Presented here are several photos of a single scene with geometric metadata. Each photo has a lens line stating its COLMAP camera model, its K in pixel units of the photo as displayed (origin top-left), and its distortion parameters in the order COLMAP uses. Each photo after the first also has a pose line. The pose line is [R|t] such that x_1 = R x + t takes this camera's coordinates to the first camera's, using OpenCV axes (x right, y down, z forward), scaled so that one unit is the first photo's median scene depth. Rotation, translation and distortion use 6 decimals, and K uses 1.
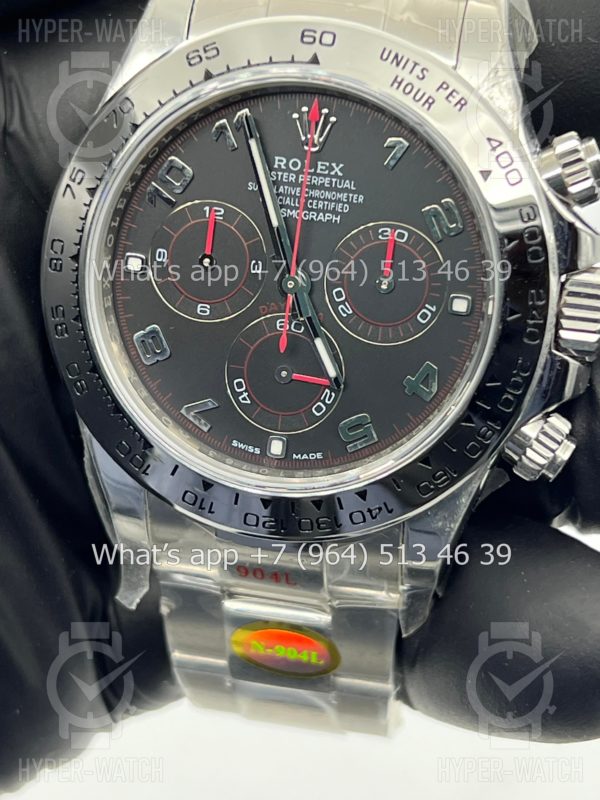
lens RADIAL K [[1827.4, 0, 303.9], [0, 1827.4, 403.8], [0, 0, 1]] dist [0.130067, 0.000000]
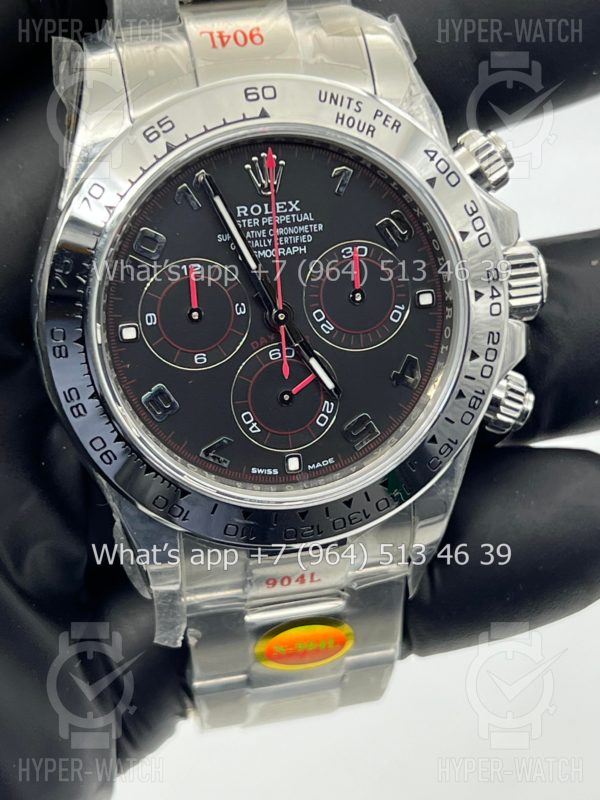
lens RADIAL K [[1827.4, 0, 267.5], [0, 1827.4, 401.2], [0, 0, 1]] dist [0.130067, 0.000000]
pose [[0.910605, -0.251814, 0.327702, -0.385734], [0.245389, 0.967469, 0.061549, -0.085424], [-0.332541, 0.024367, 0.942774, -0.032649]]
